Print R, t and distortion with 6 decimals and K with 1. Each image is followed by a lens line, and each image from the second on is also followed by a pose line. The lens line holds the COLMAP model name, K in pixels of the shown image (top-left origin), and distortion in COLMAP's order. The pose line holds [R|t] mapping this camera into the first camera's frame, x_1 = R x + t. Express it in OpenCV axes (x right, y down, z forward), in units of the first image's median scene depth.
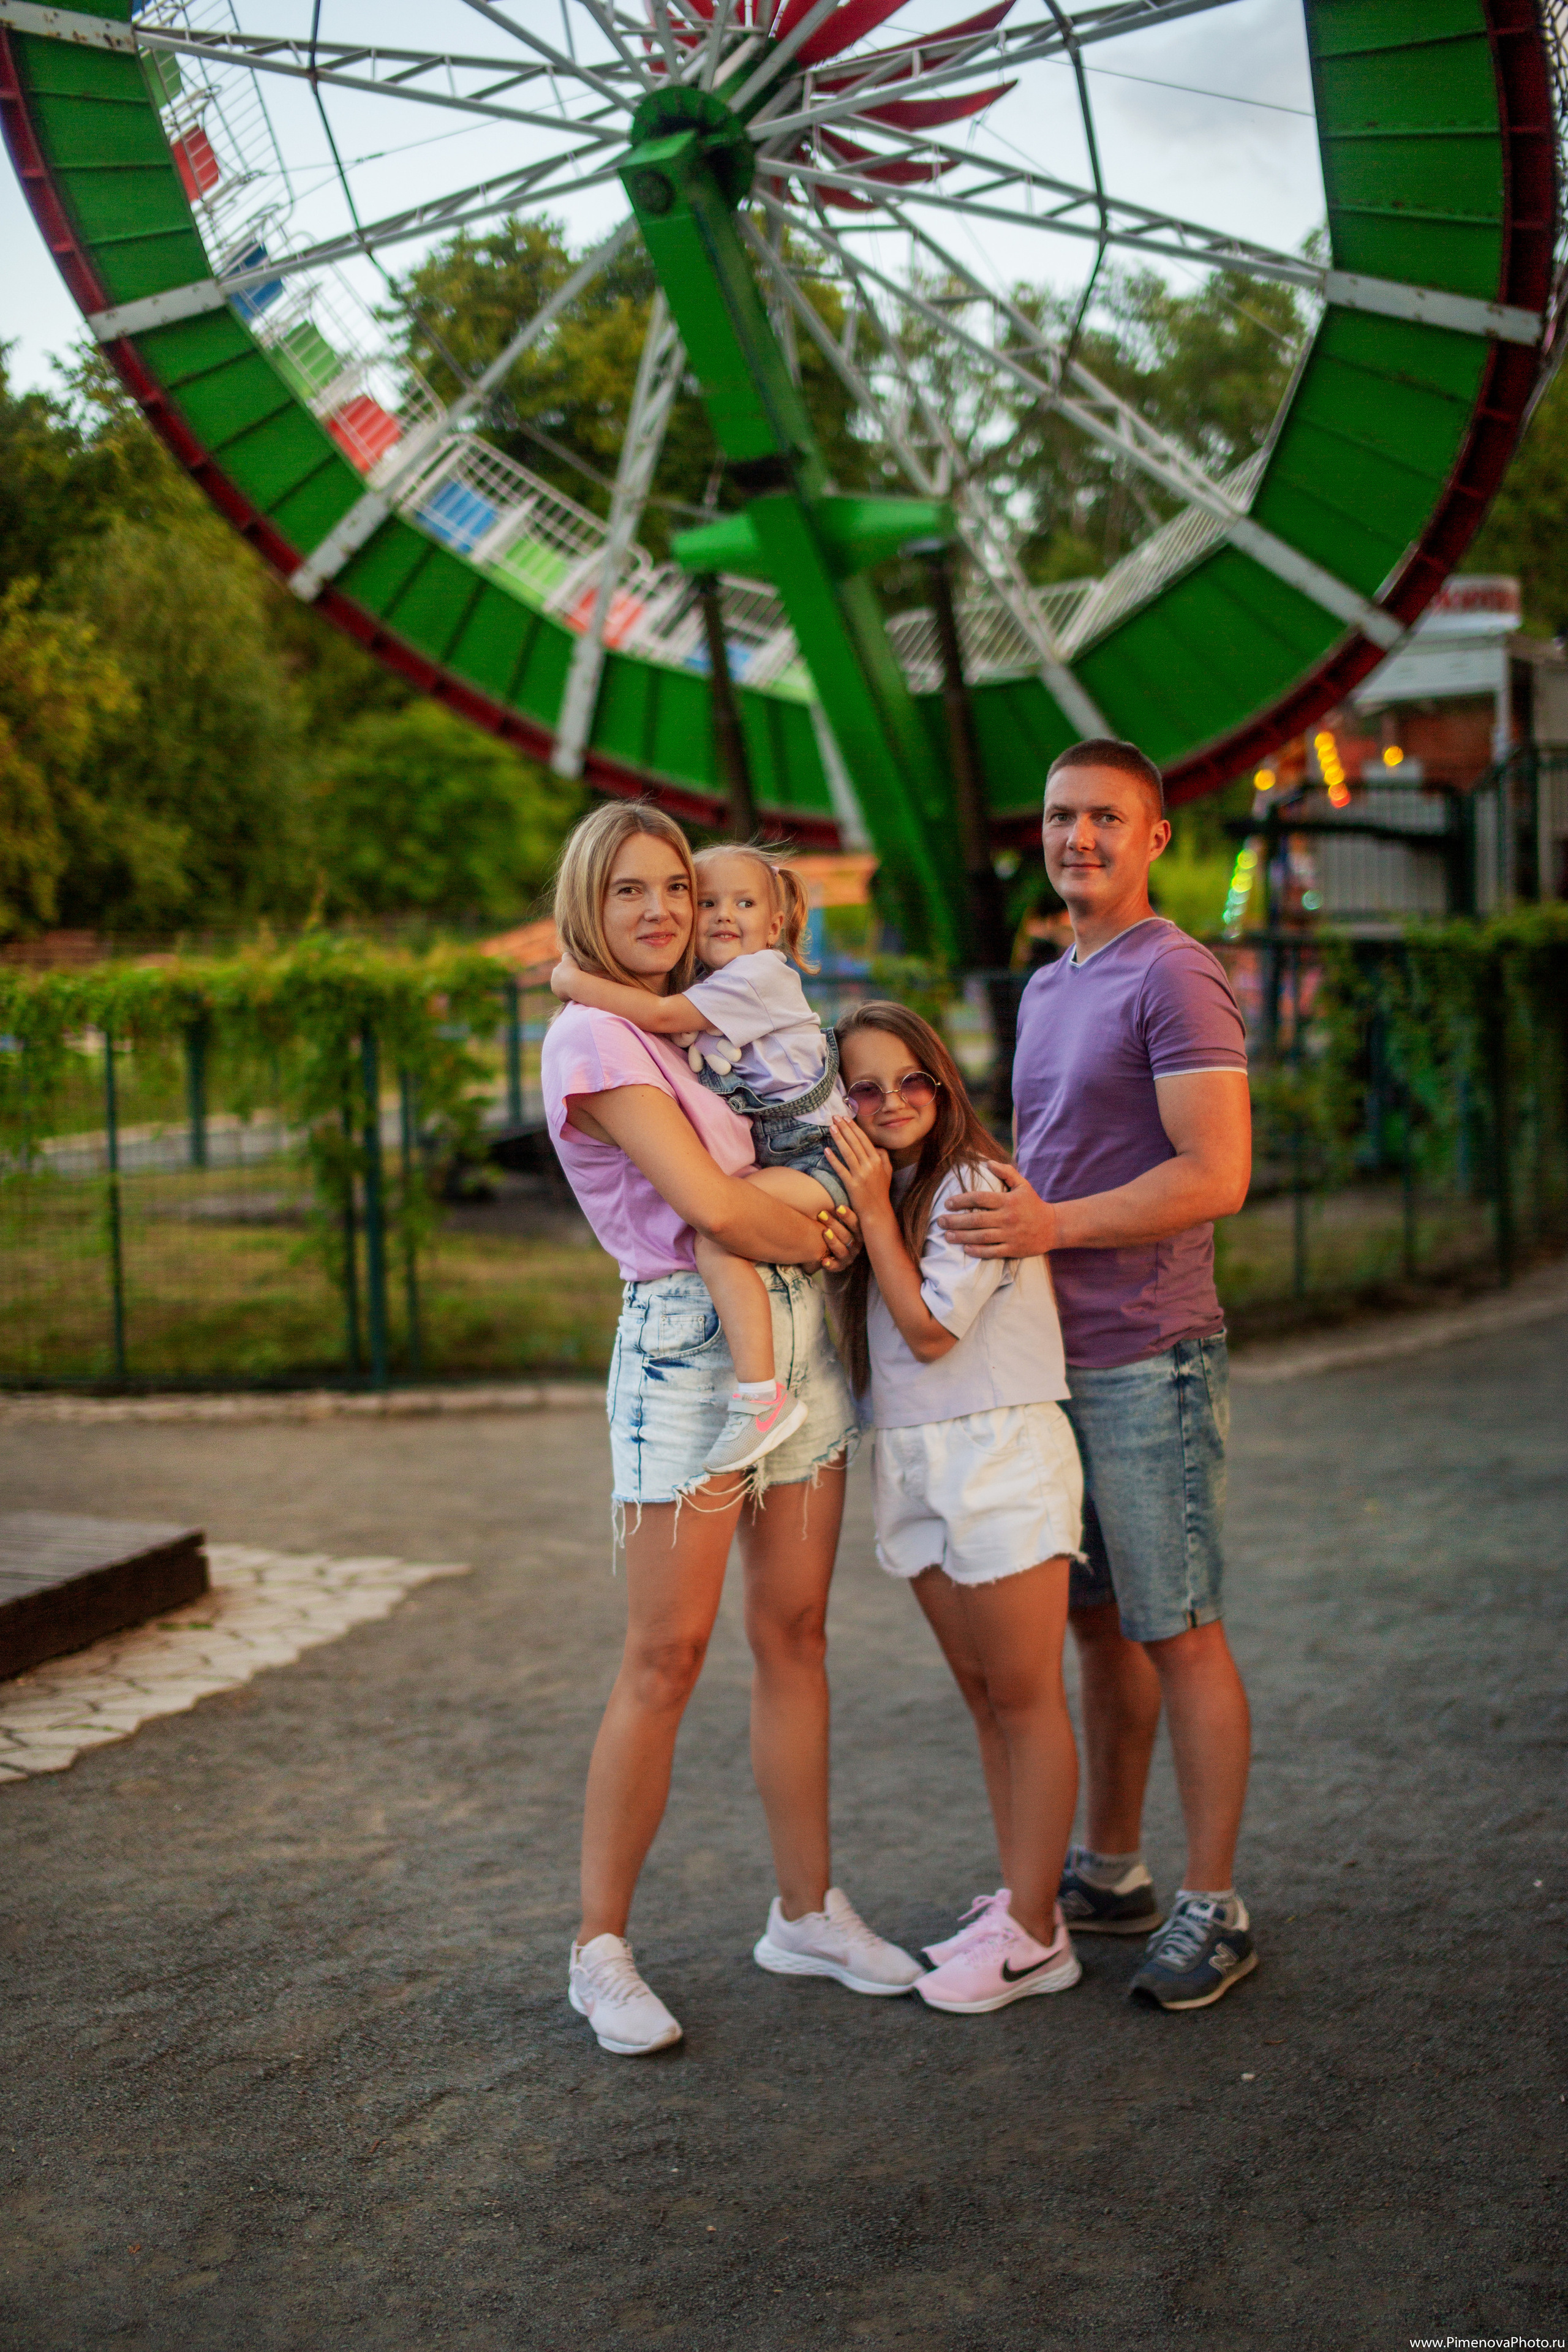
lens RADIAL K [[3341.4, 0, 792.3], [0, 3341.4, 1174.3], [0, 0, 1]] dist [-0.068959, 0.124295]
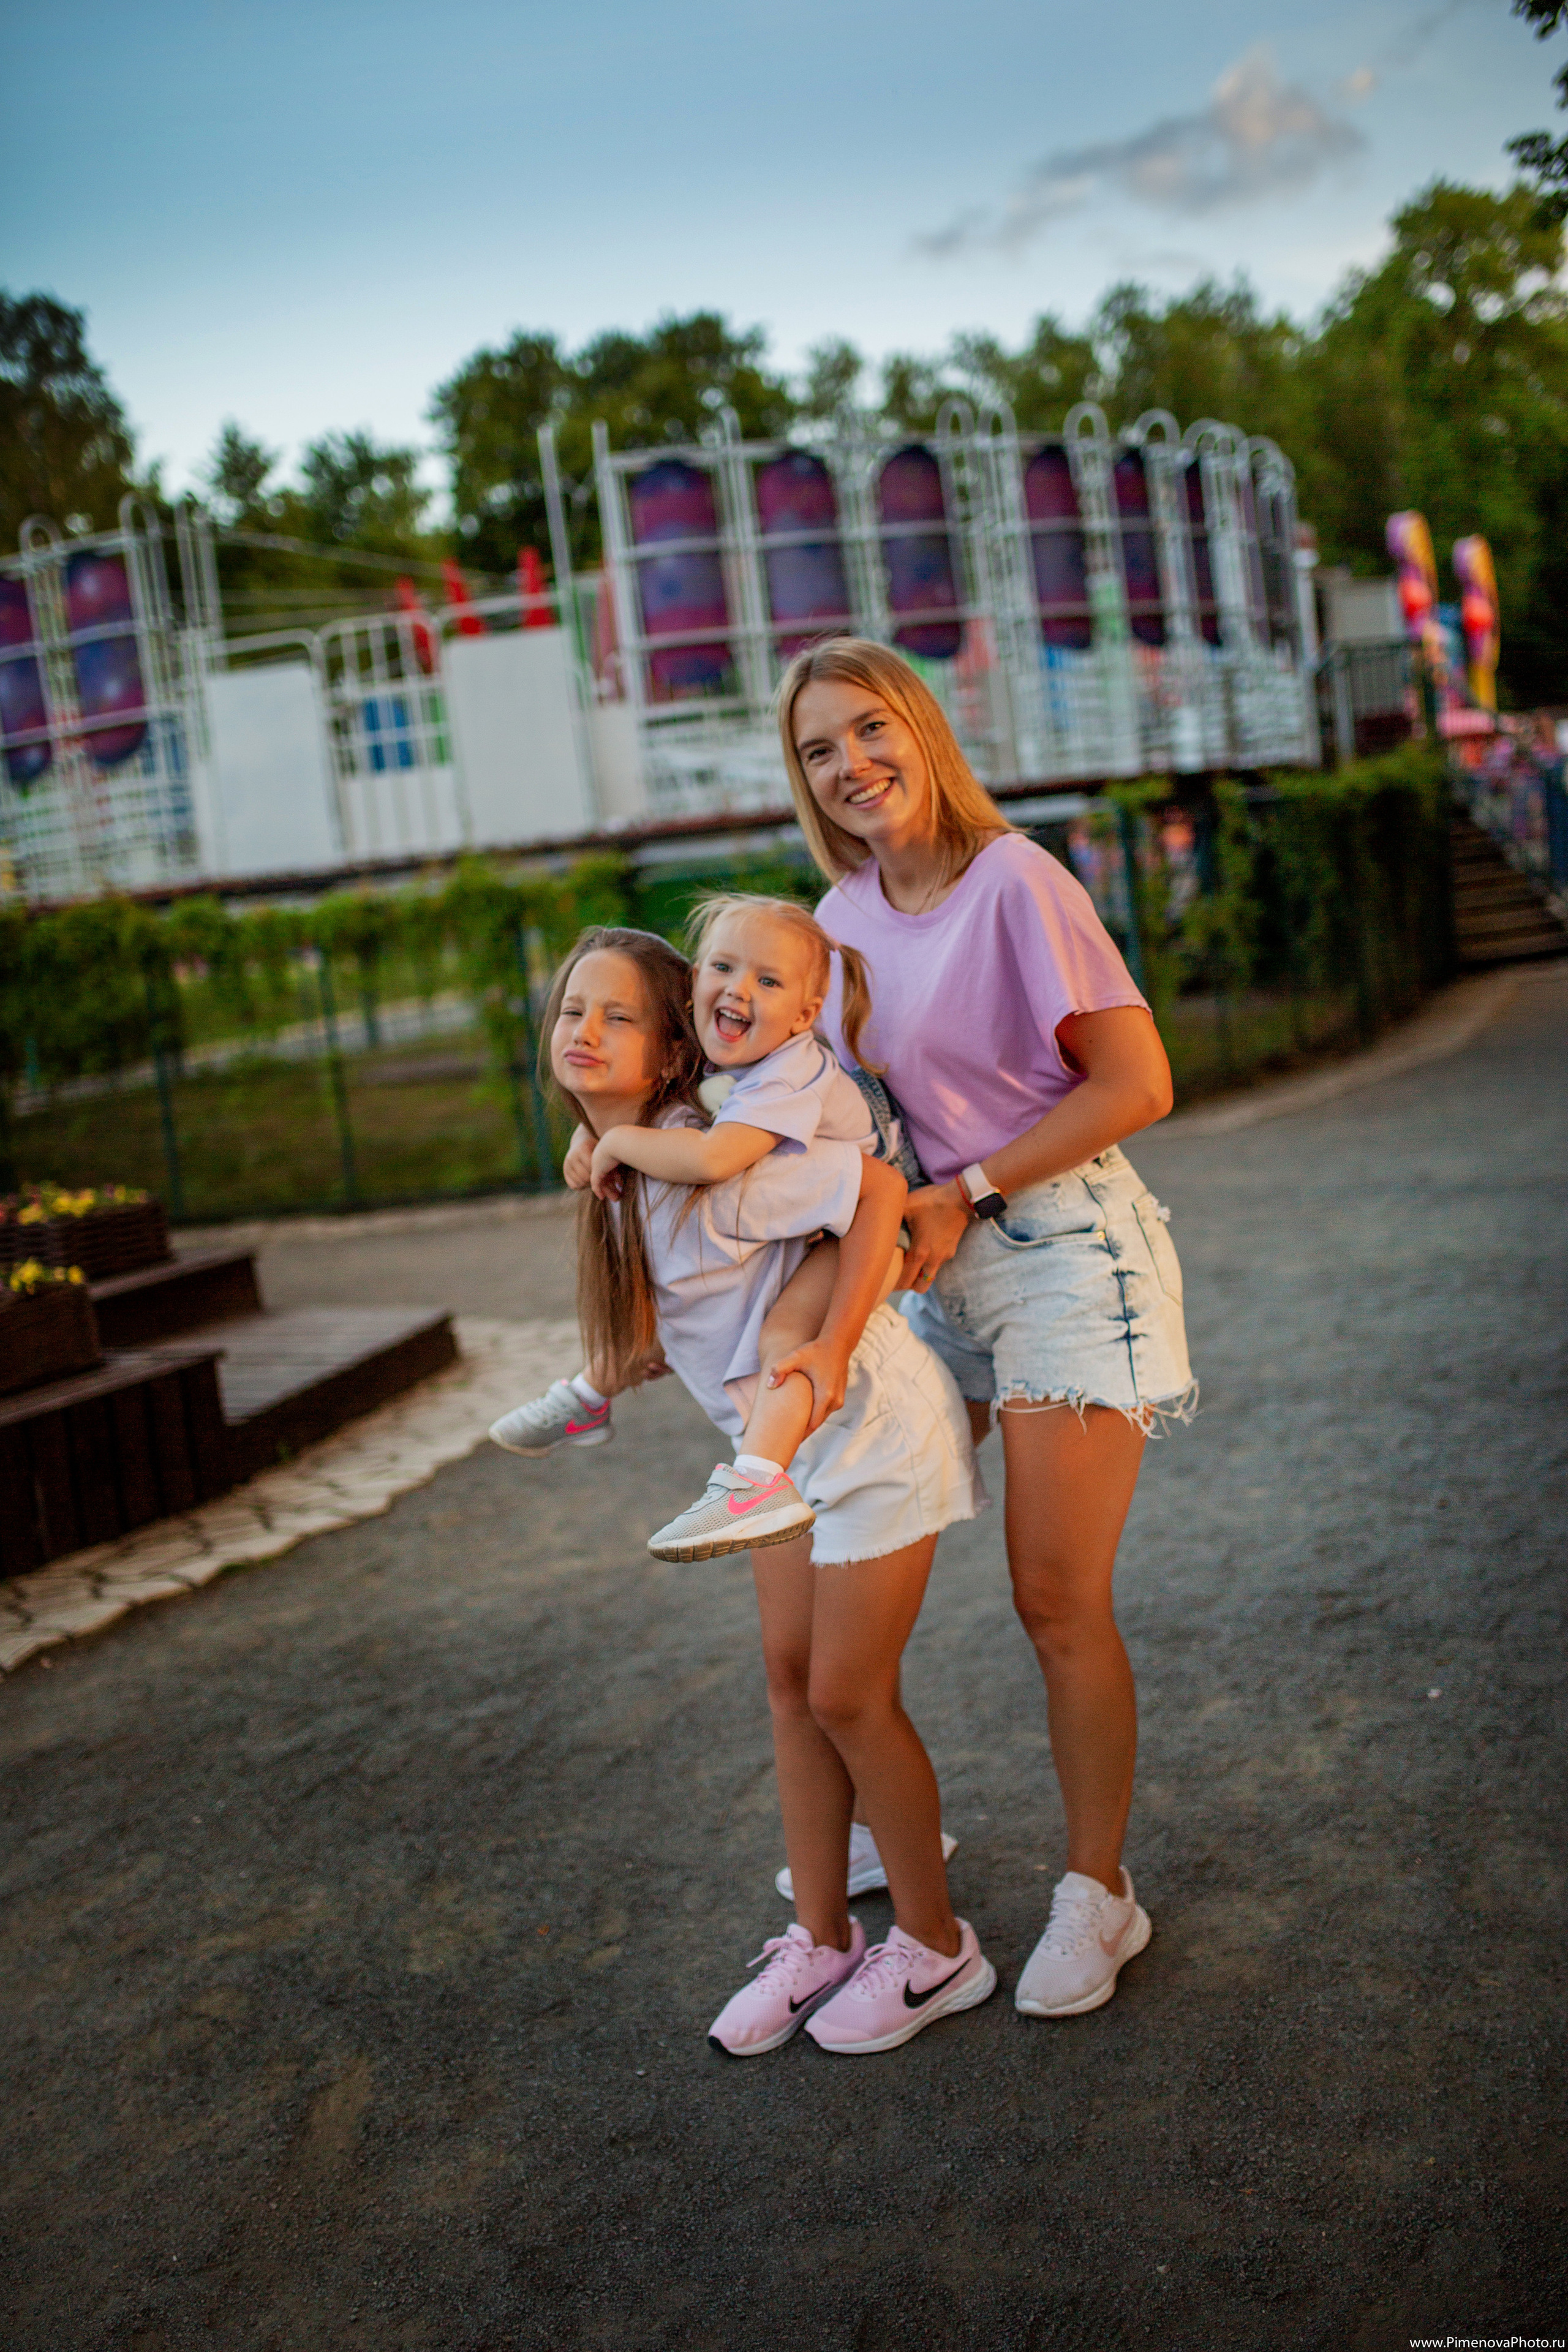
lens RADIAL K [[2362.1, 0, 781.4], [0, 2362.1, 1172.7], [0, 0, 1]] dist [-0.018802, 0.014726]
pose [[0.996422, -0.084516, -0.001051, -0.072924], [0.084412, 0.994406, 0.063491, 0.009799], [-0.004321, -0.063352, 0.997982, 0.148835]]
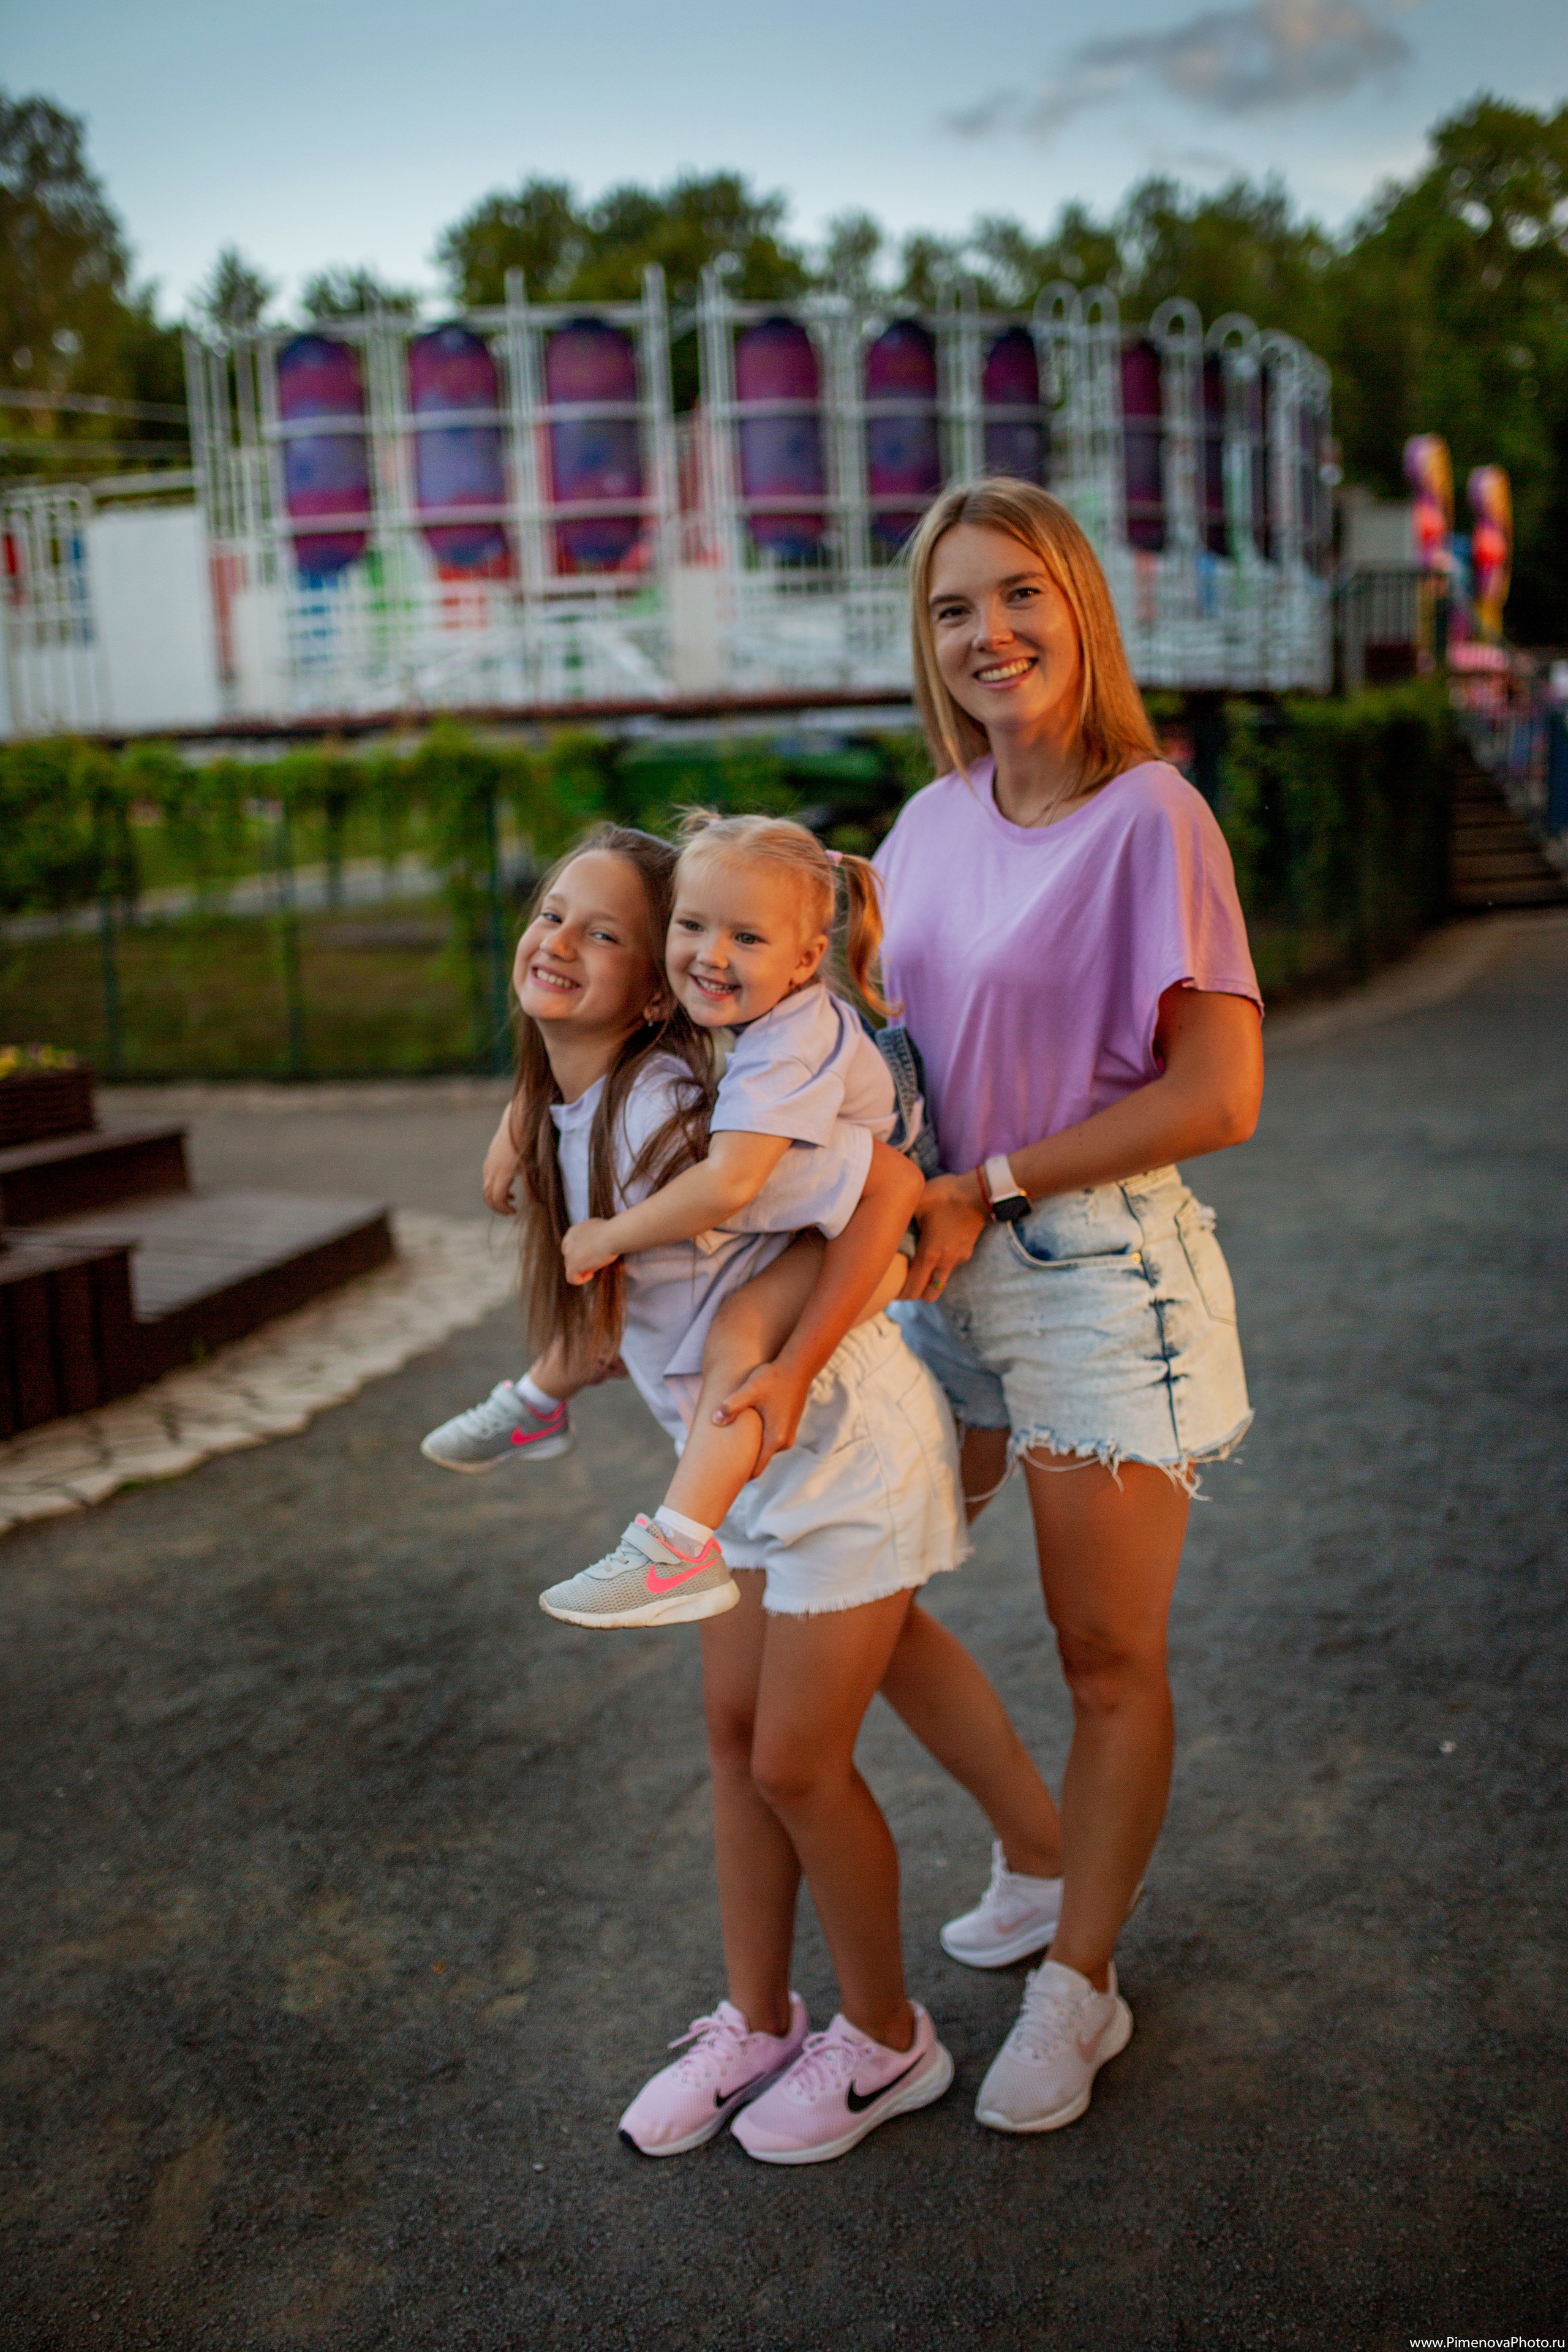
lens RADIAL K [[2362.1, 0, 781.4], [0, 2362.1, 1172.7], [0, 0, 1]] dist [-0.018802, 0.014726]
pose [[0.999788, -0.012082, 0.016654, -0.080962], [0.010135, 0.993615, 0.112369, -0.001758], [-0.017905, -0.112176, 0.993527, 0.239452]]
